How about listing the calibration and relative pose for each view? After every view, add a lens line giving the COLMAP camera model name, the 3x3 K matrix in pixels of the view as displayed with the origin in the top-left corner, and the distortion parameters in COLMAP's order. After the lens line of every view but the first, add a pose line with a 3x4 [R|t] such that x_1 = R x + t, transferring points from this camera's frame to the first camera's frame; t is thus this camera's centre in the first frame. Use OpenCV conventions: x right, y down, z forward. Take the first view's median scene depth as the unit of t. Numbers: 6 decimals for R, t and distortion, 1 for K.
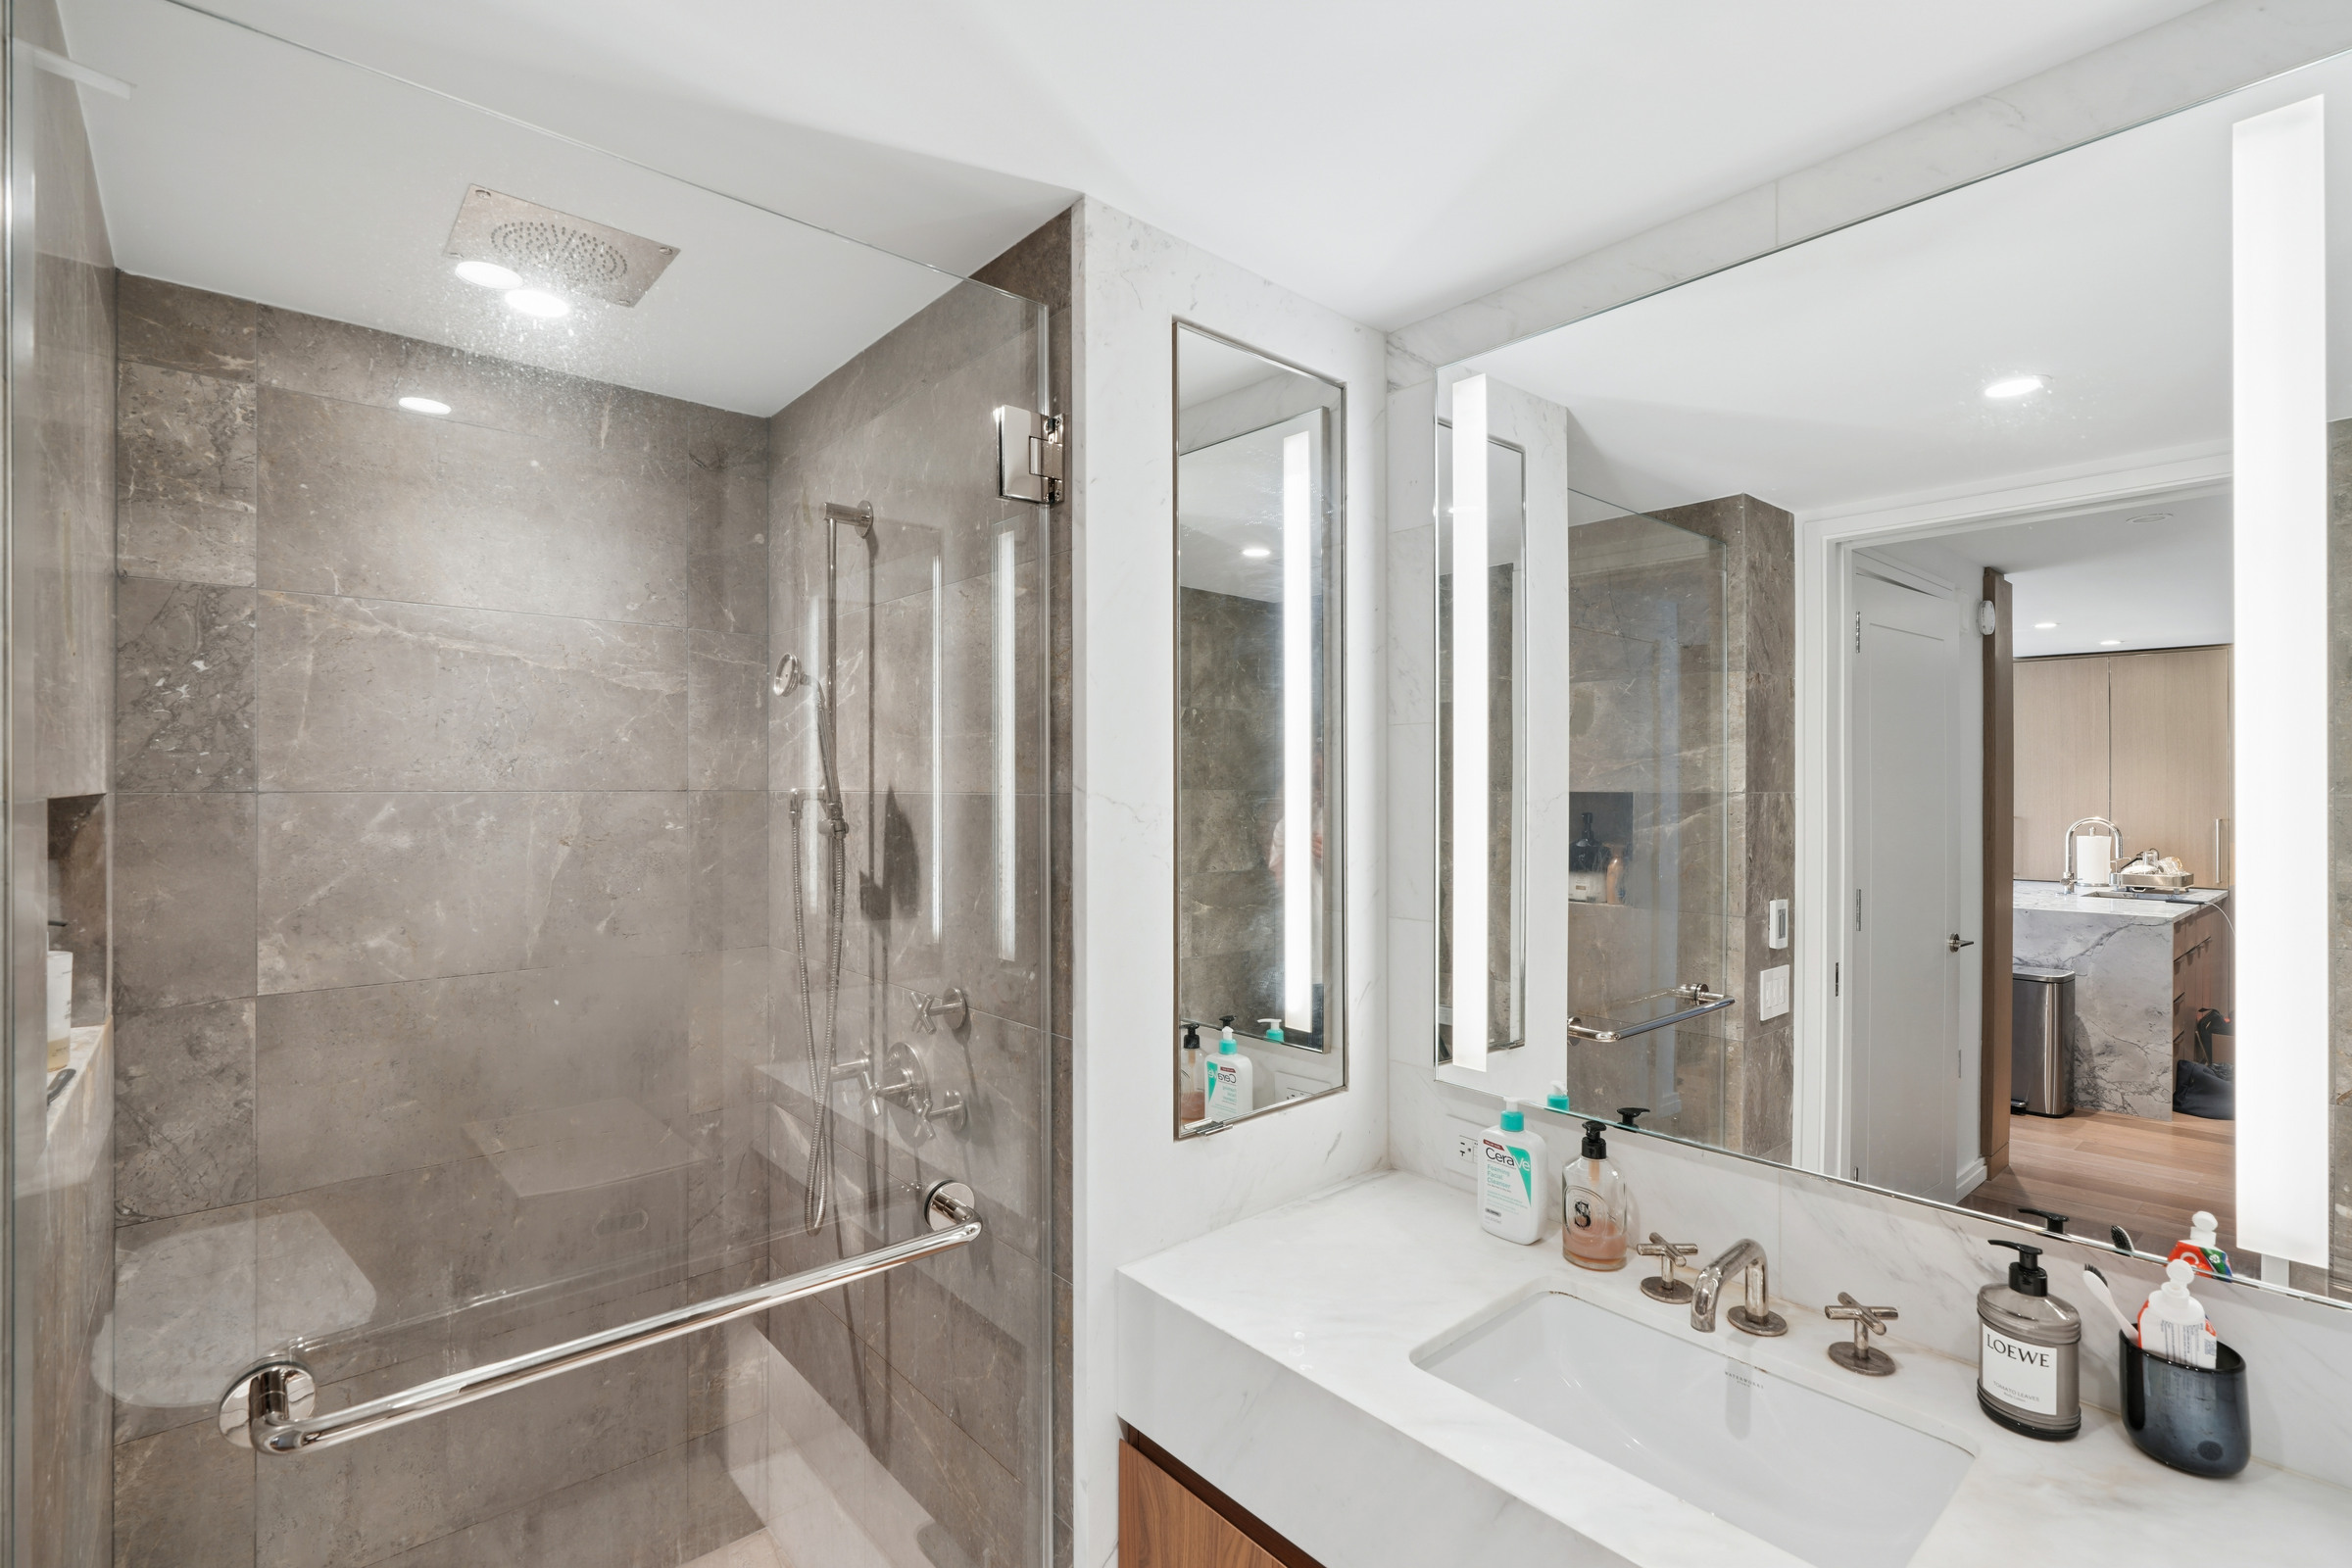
lens RADIAL K [[1062.9, 0, 1176.0], [0, 1062.9, 784.0], [0, 0, 1]] dist [-0.003296, -0.000778]
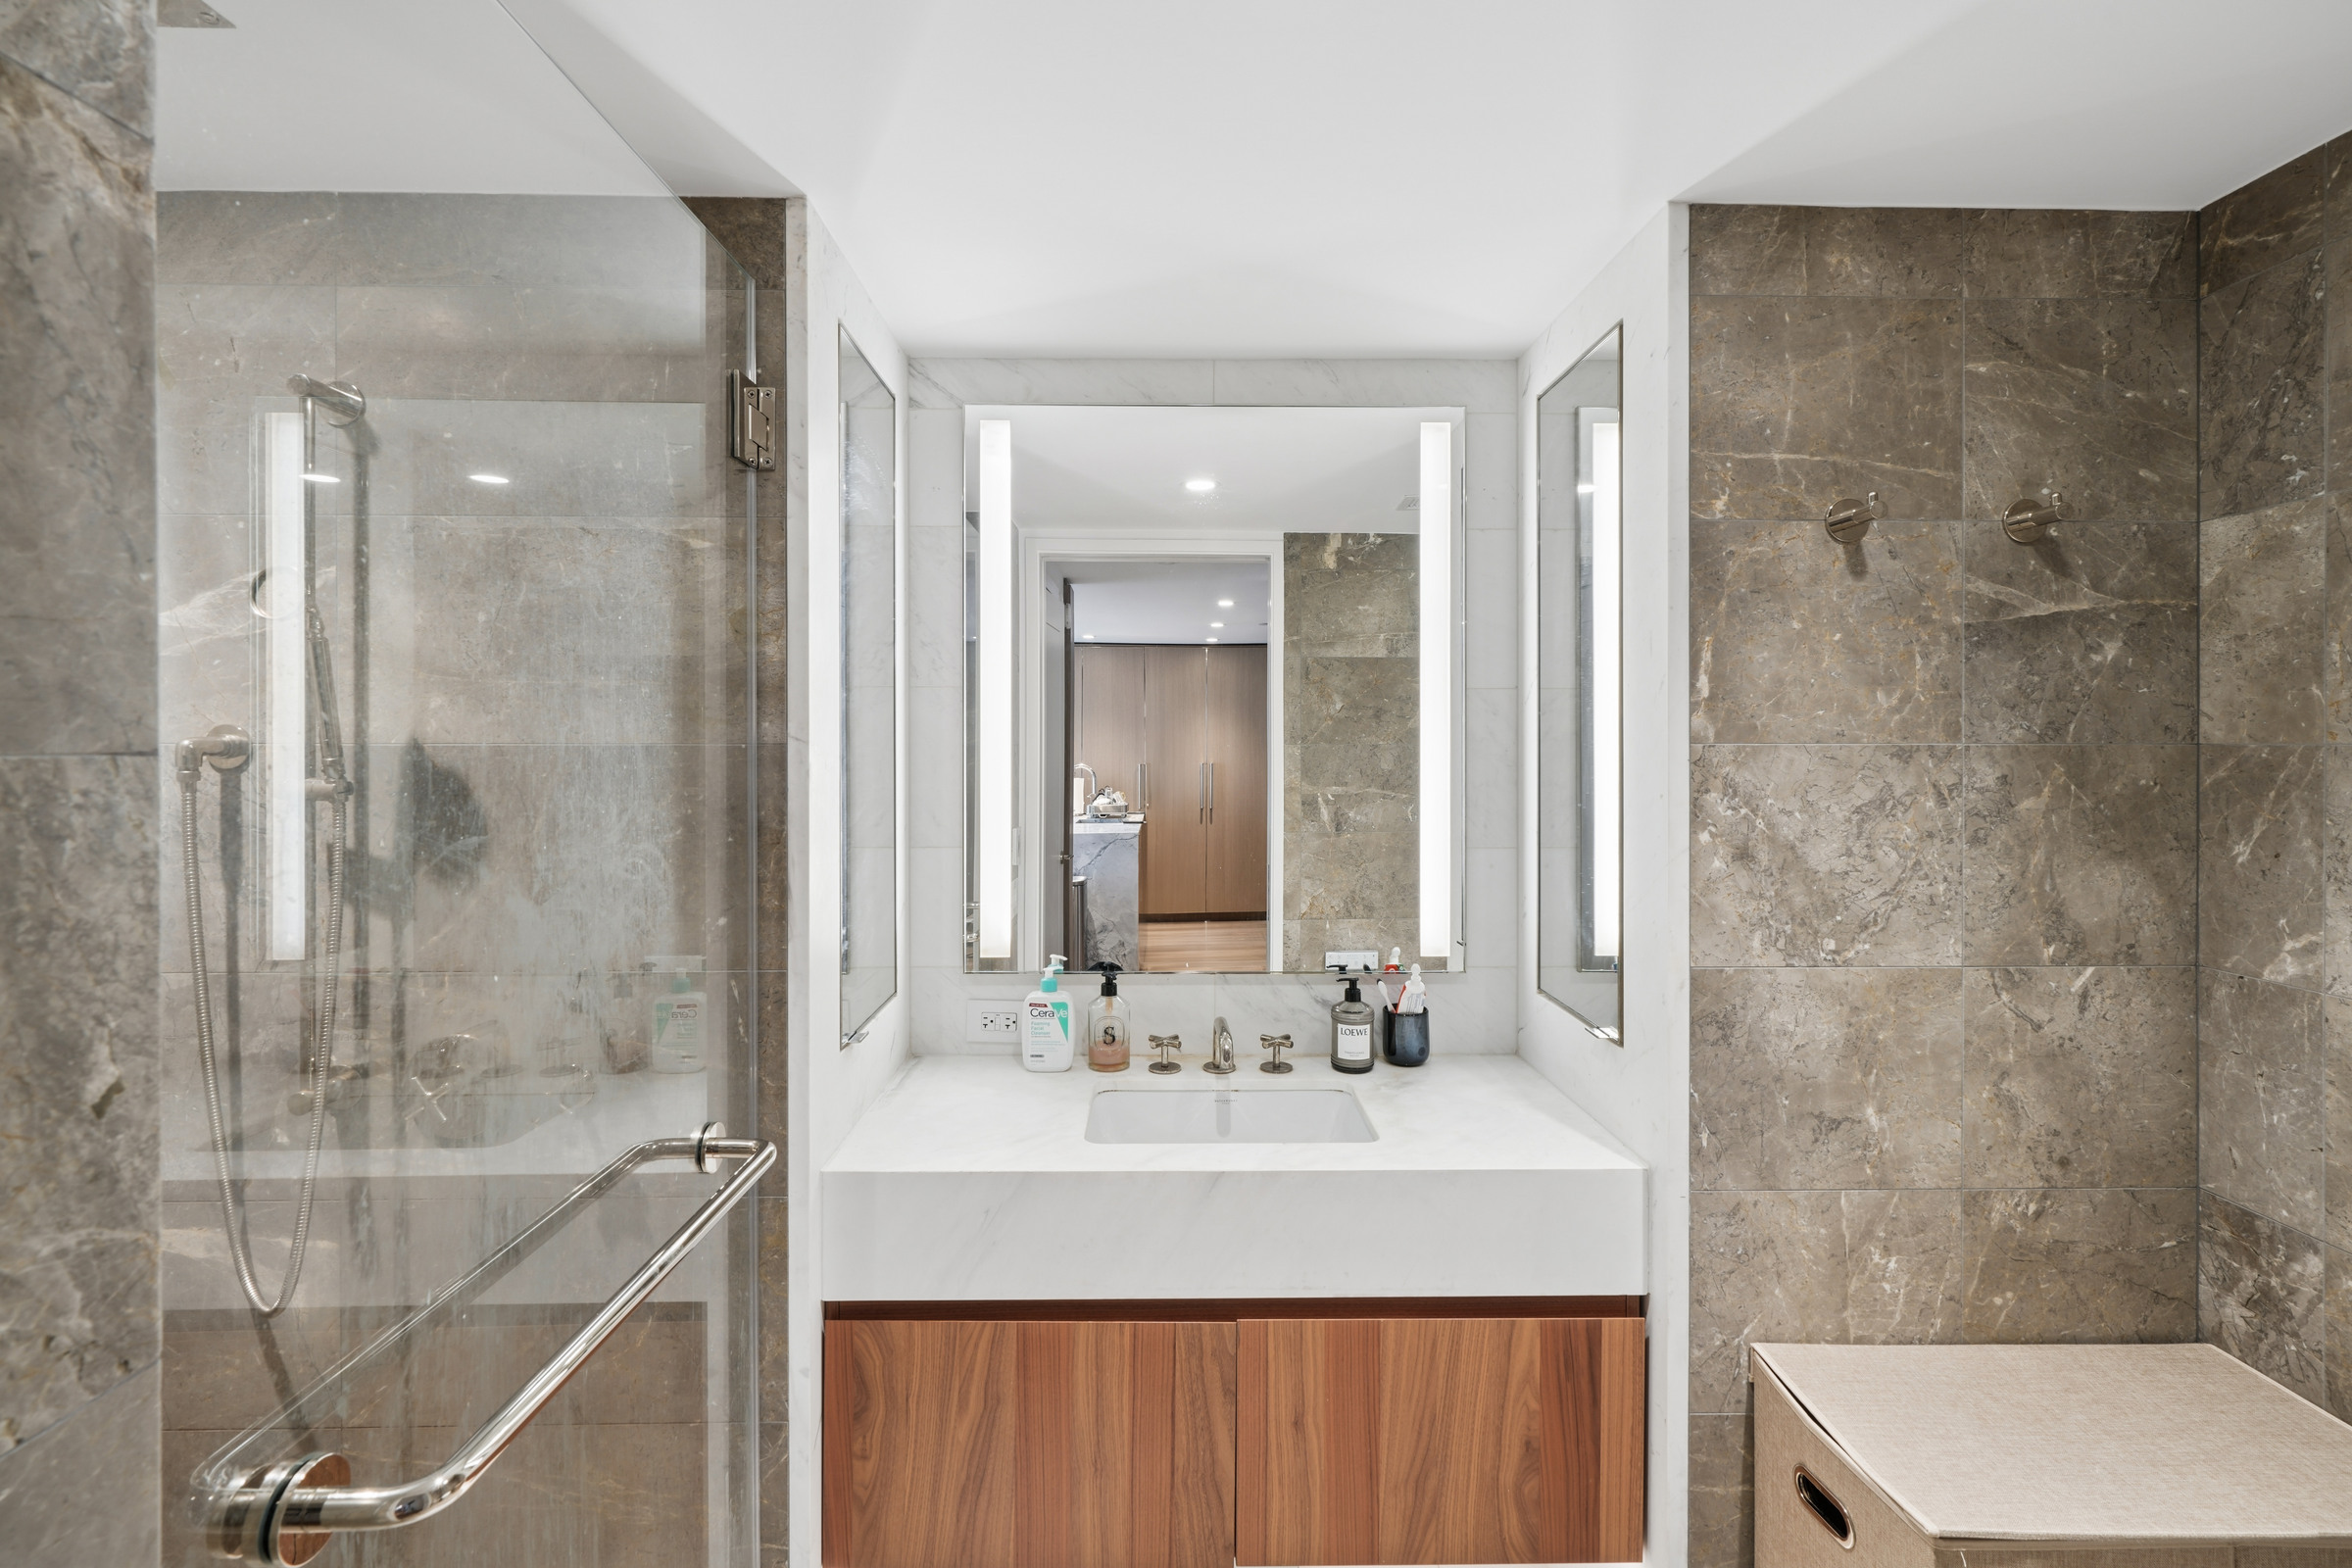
lens RADIAL K [[1078.7, 0, 1175.8], [0, 1078.7, 746.2], [0, 0, 1]] dist [0.000136, -0.000081]
pose [[0.645910, -0.002886, 0.763409, -0.678147], [-0.000553, 0.999991, 0.004249, 0.007136], [-0.763414, -0.003166, 0.645902, -0.011568]]
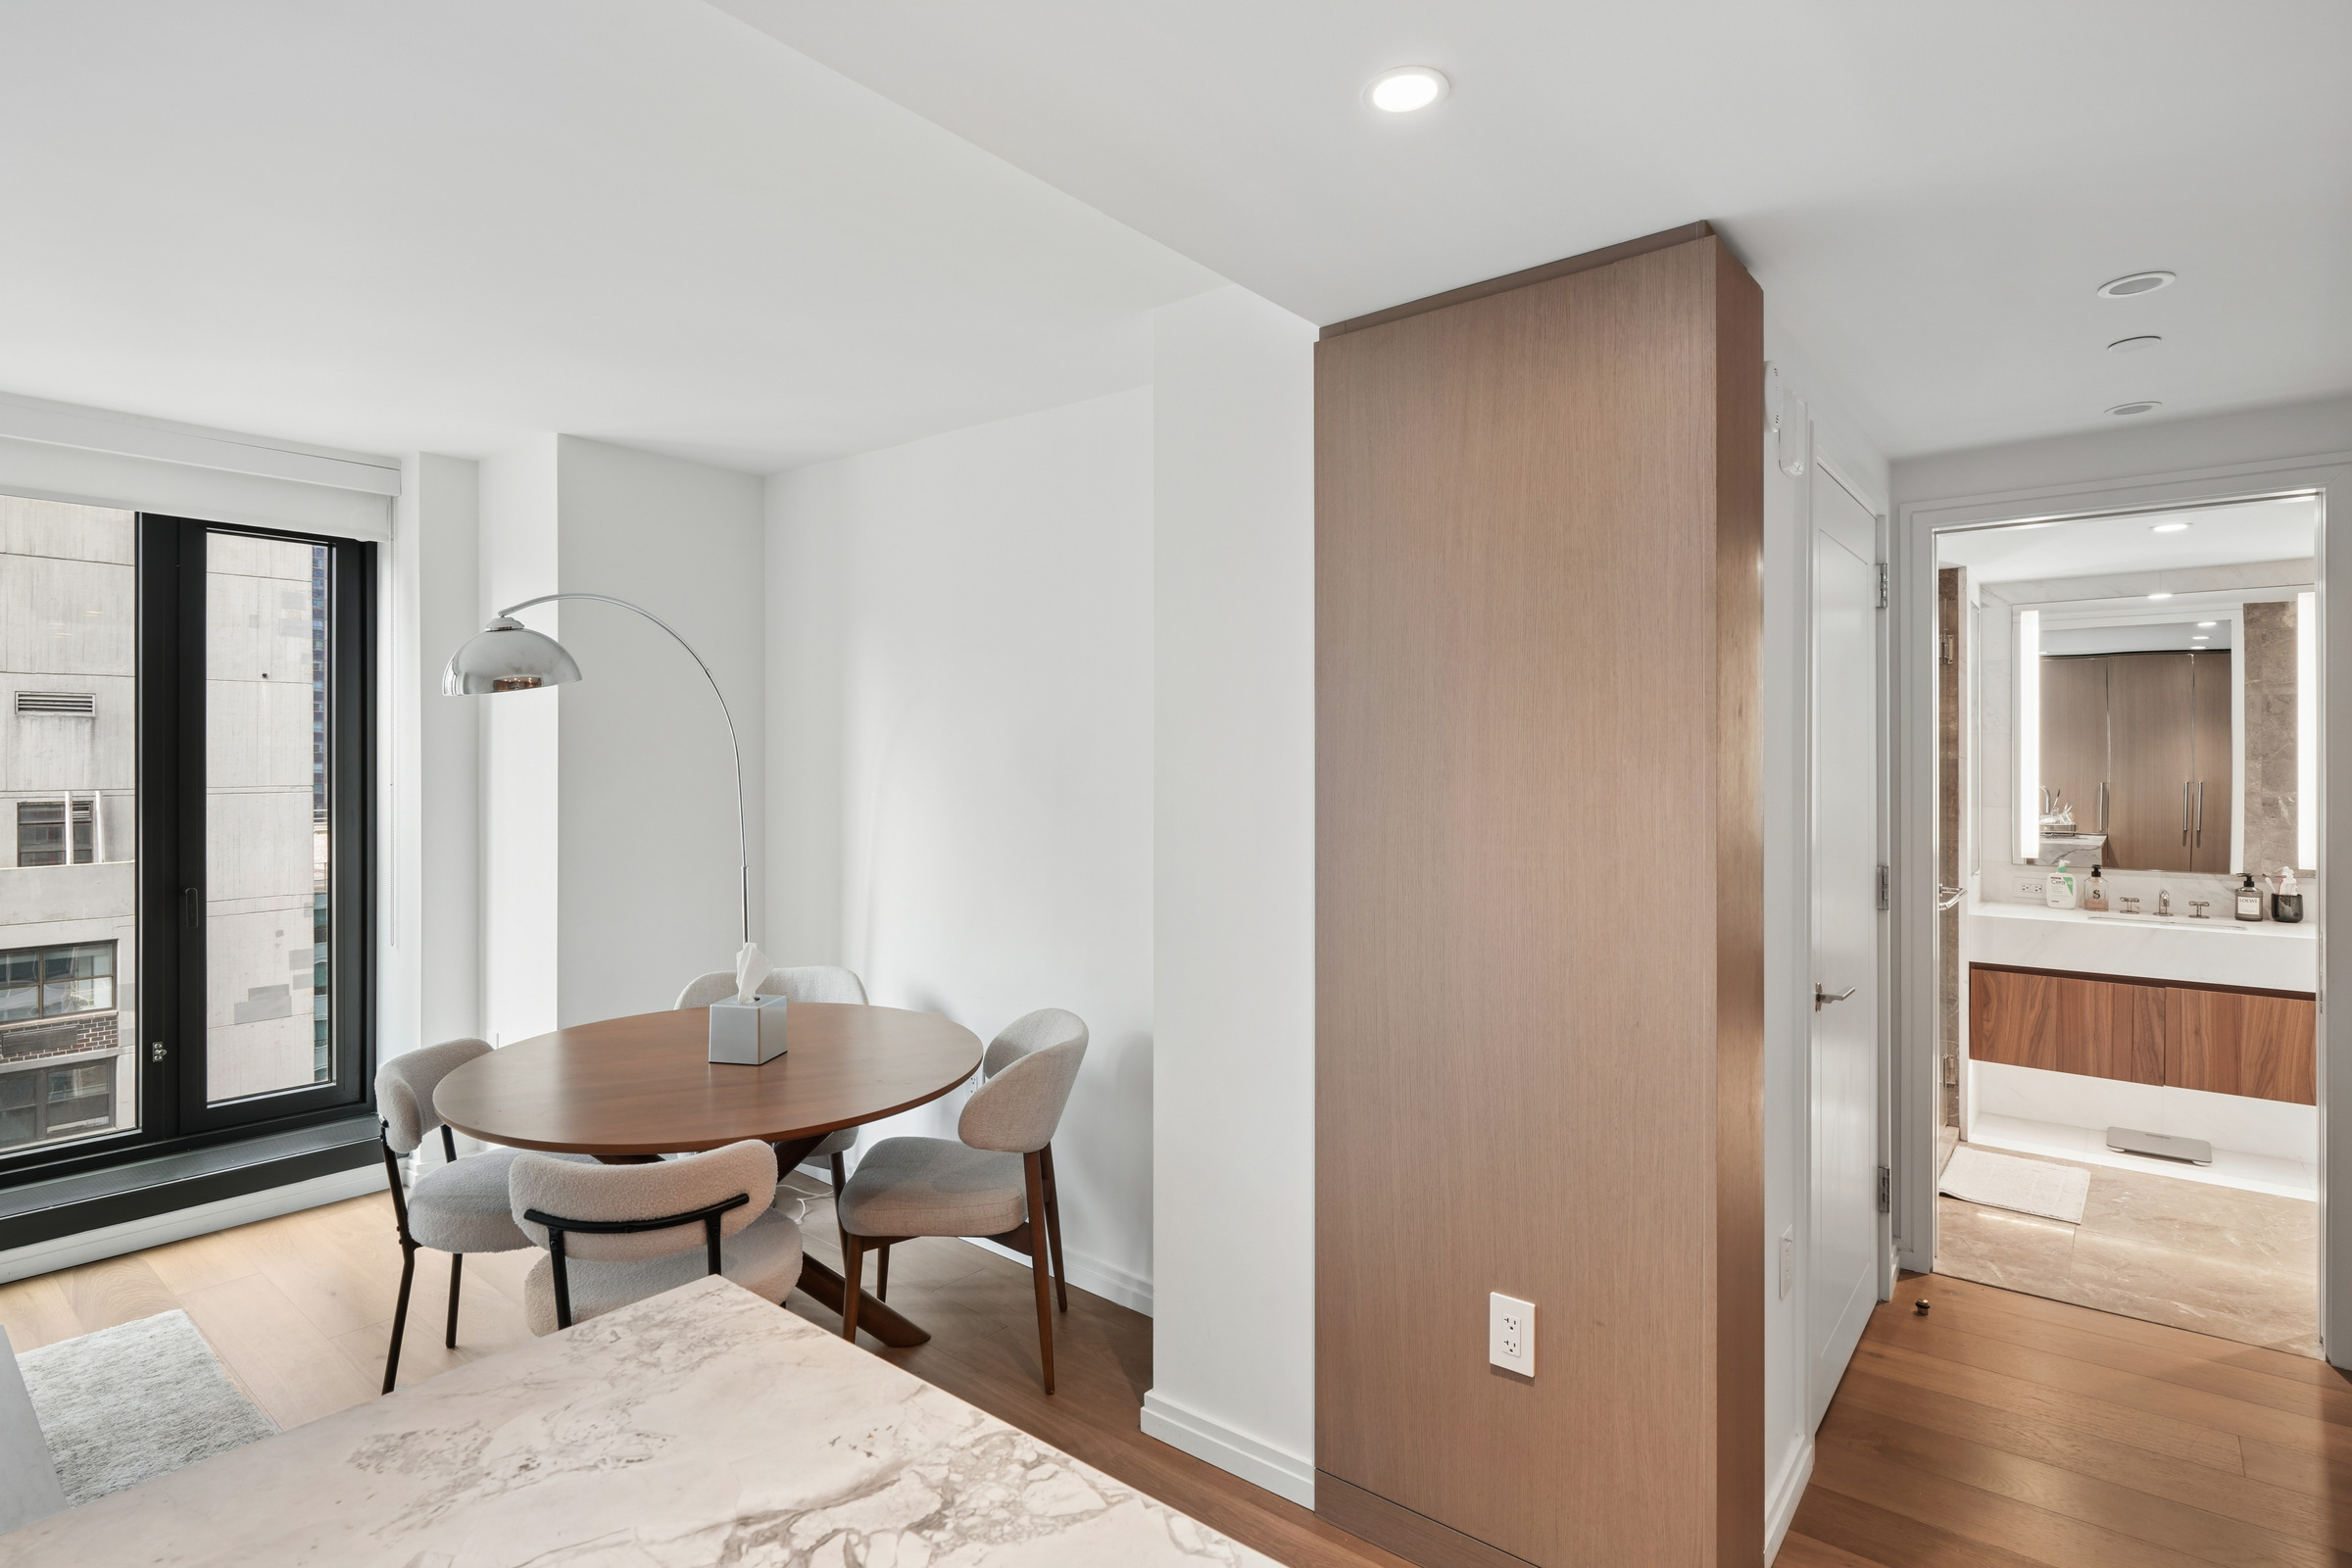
lens RADIAL K [[1171.0, 0, 1185.5], [0, 1171.0, 759.1], [0, 0, 1]] dist [-0.002632, 0.001095]
pose [[0.984464, -0.000663, 0.175588, -2.879378], [0.000186, 0.999996, 0.002731, -0.001996], [-0.175589, -0.002655, 0.984460, -1.928473]]
